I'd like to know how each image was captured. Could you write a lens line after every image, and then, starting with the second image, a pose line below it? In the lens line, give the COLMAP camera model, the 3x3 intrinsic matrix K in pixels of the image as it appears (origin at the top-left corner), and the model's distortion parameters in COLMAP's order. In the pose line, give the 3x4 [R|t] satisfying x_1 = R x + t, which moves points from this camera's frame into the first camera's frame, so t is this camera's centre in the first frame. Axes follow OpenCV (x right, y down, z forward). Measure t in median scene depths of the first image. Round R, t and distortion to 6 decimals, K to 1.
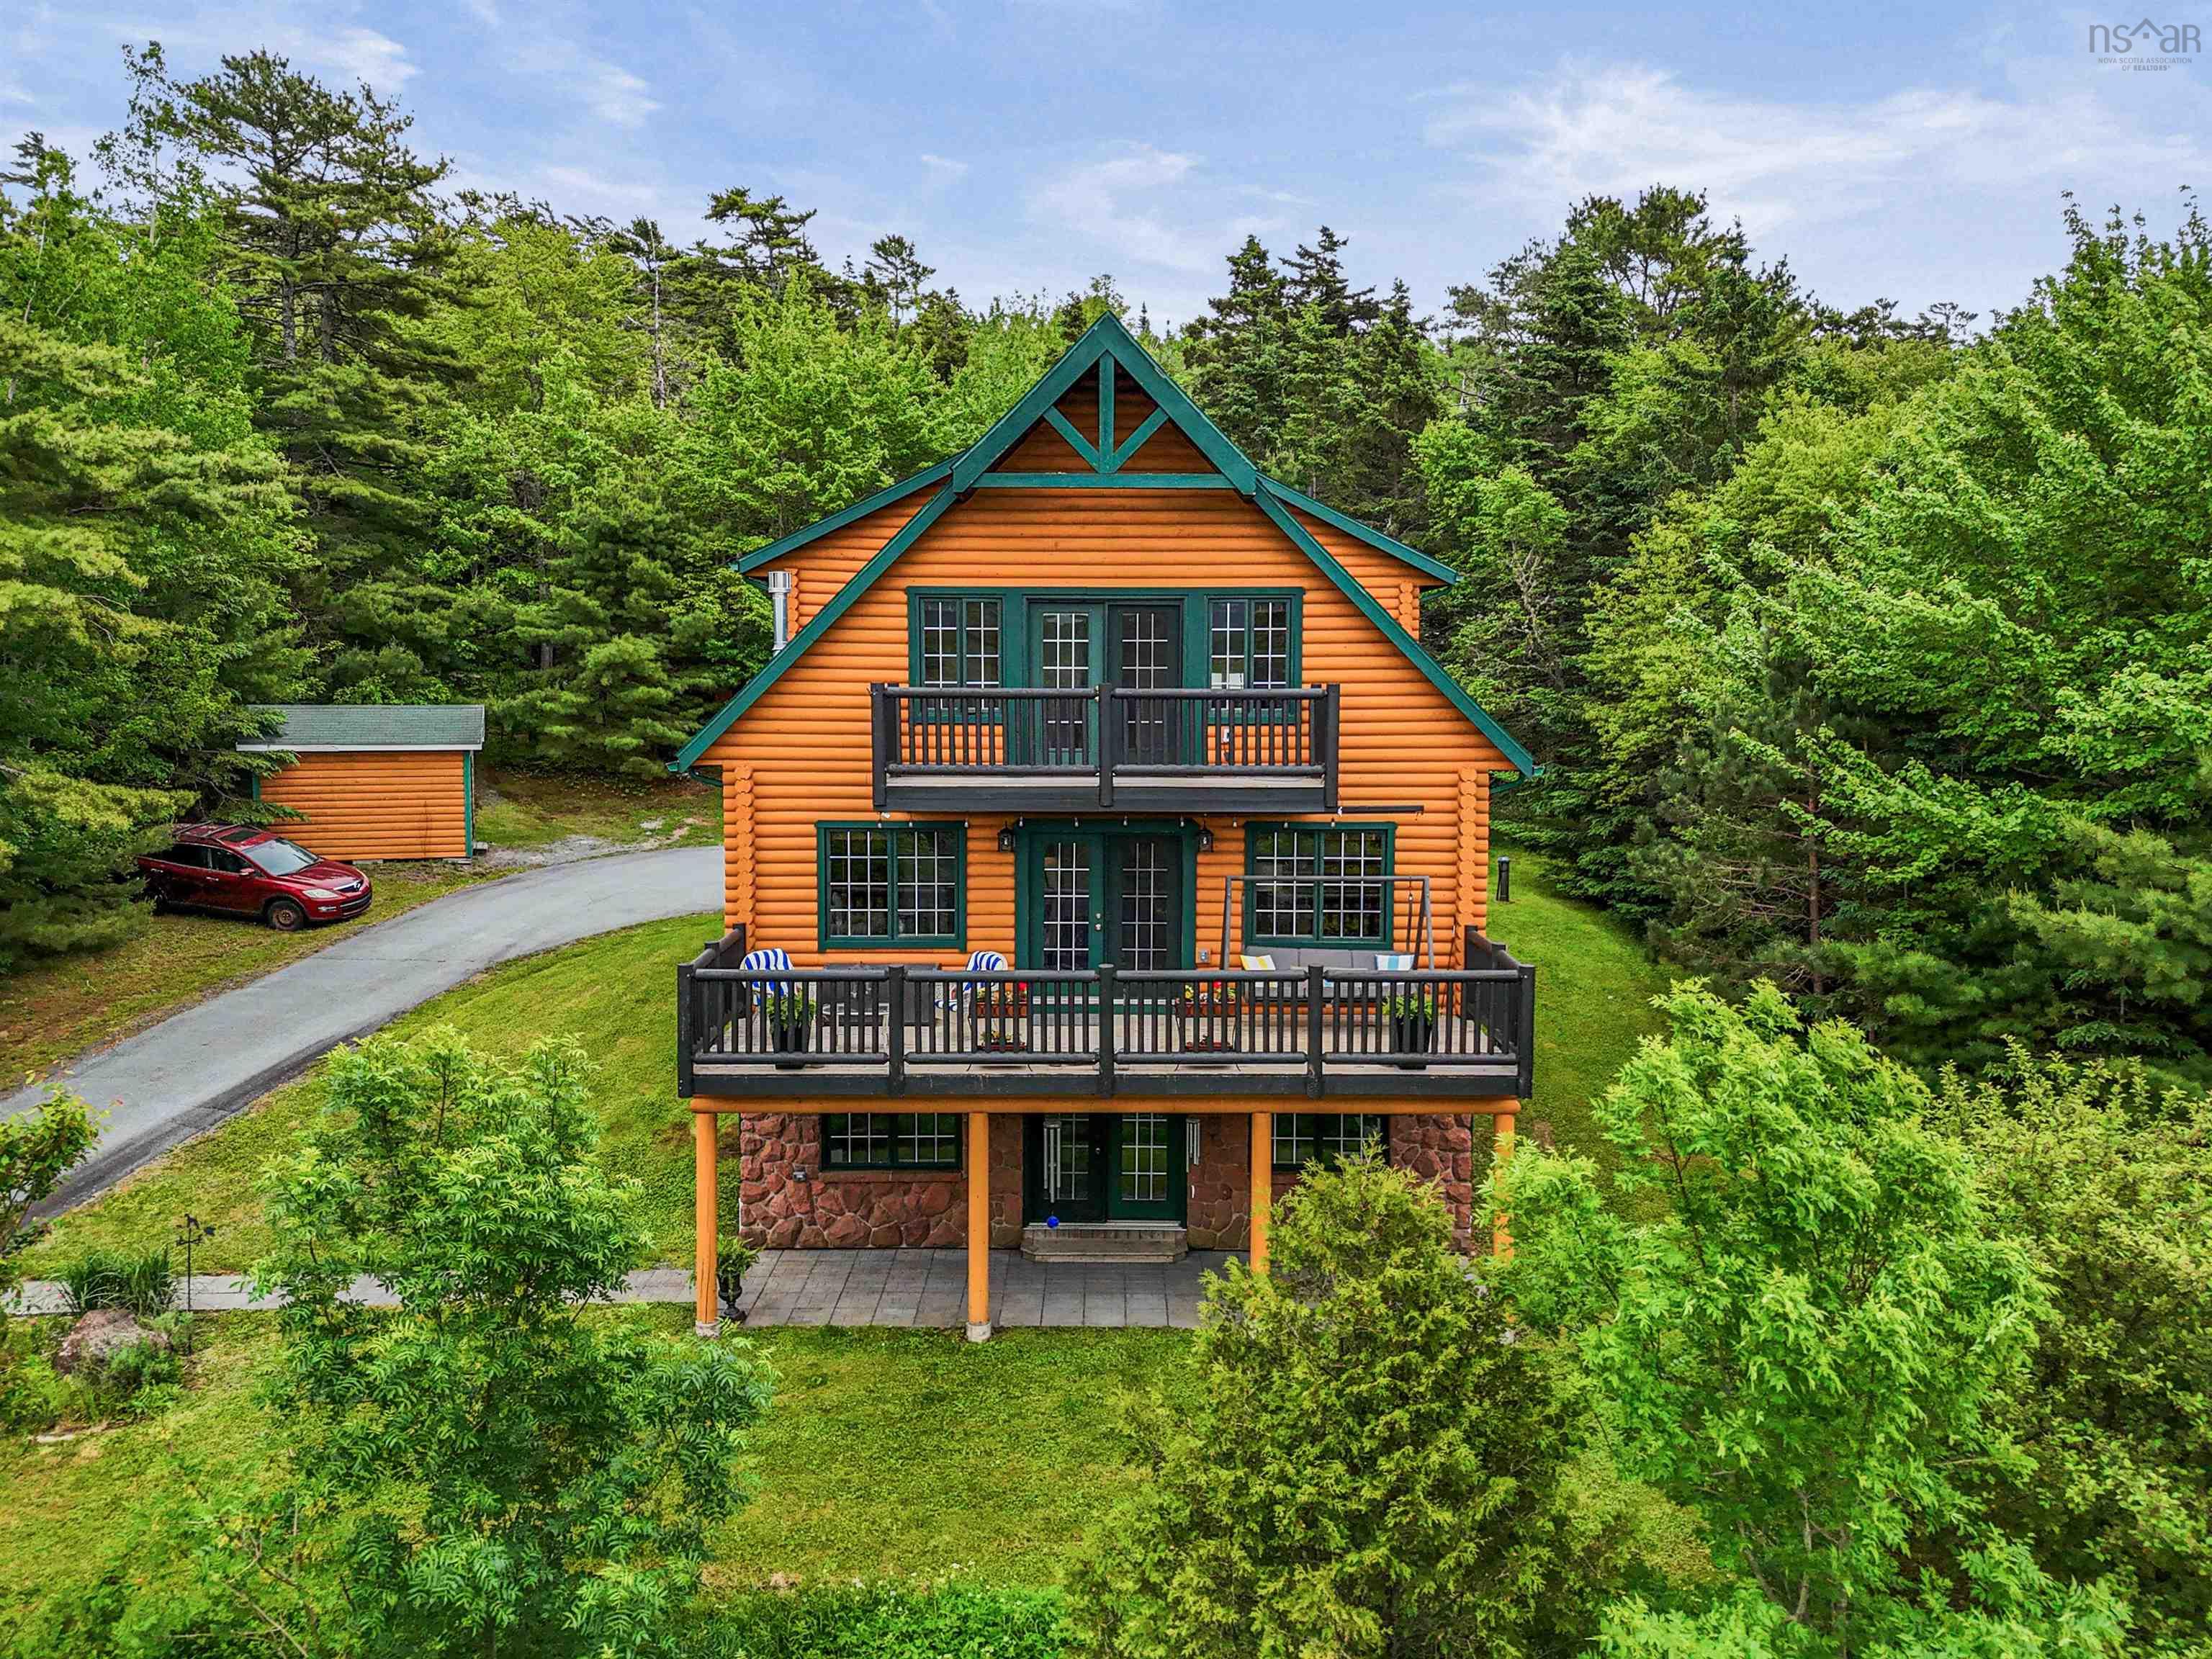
lens RADIAL K [[1685.9, 0, 1107.6], [0, 1685.9, 793.1], [0, 0, 1]] dist [0.065108, -0.069582]
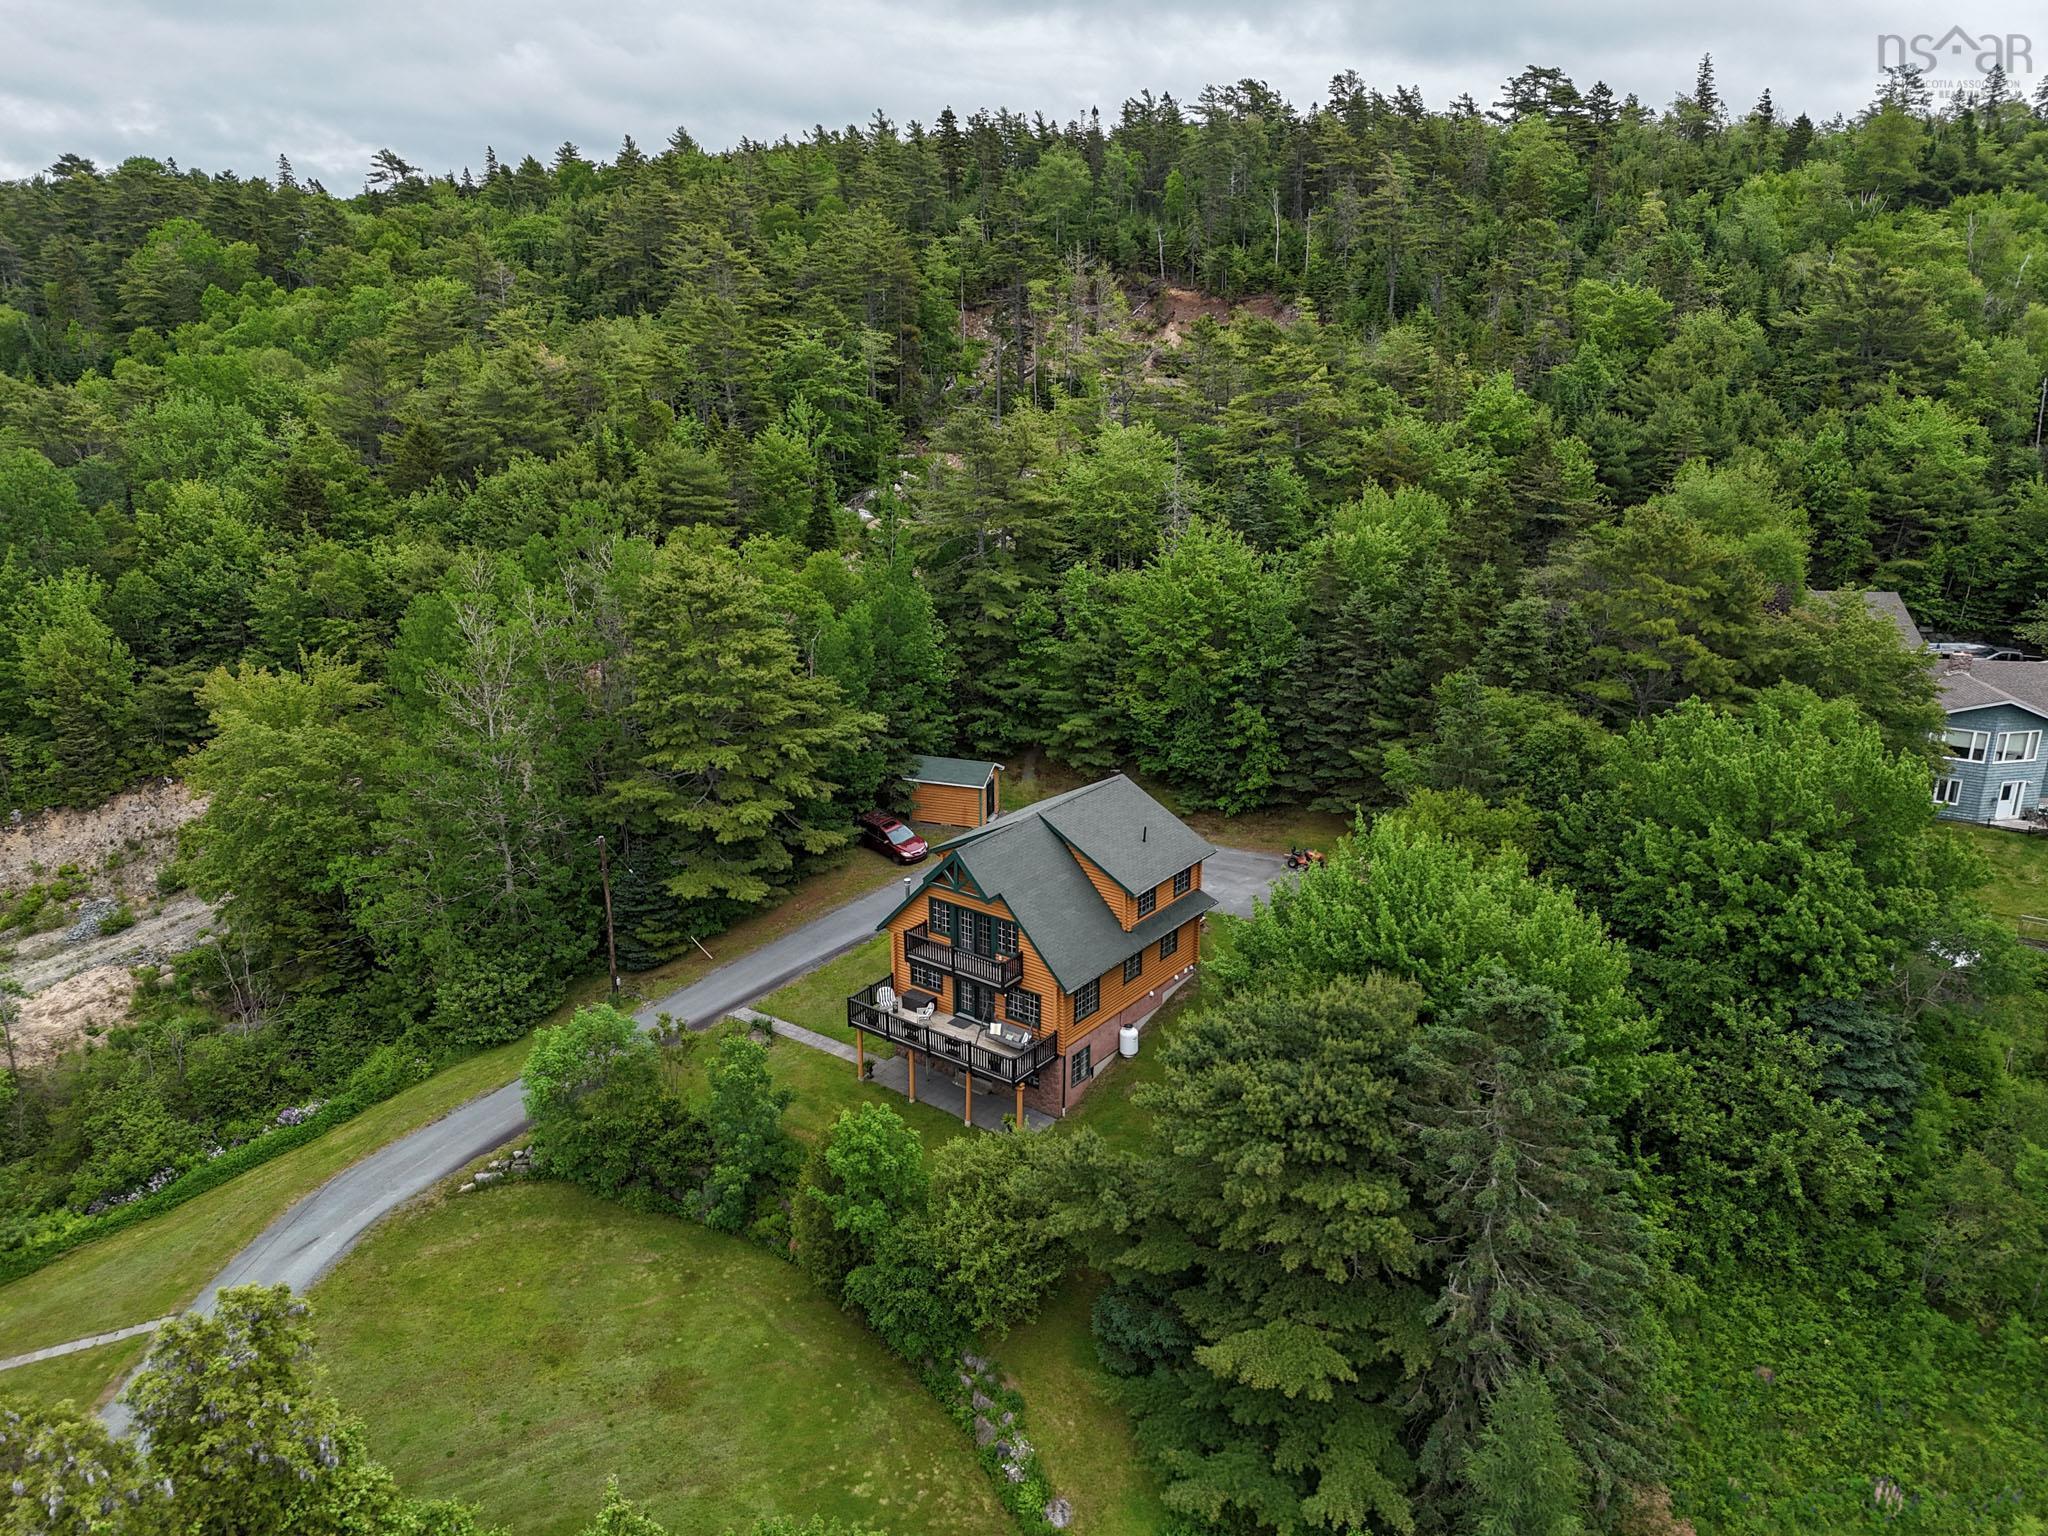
lens RADIAL K [[1503.5, 0, 1029.9], [0, 1503.5, 767.1], [0, 0, 1]] dist [0.059266, -0.045680]
pose [[0.802470, 0.183923, -0.567639, 1.759624], [-0.043356, 0.966768, 0.251954, -1.167779], [0.595115, -0.177575, 0.783776, -1.267588]]
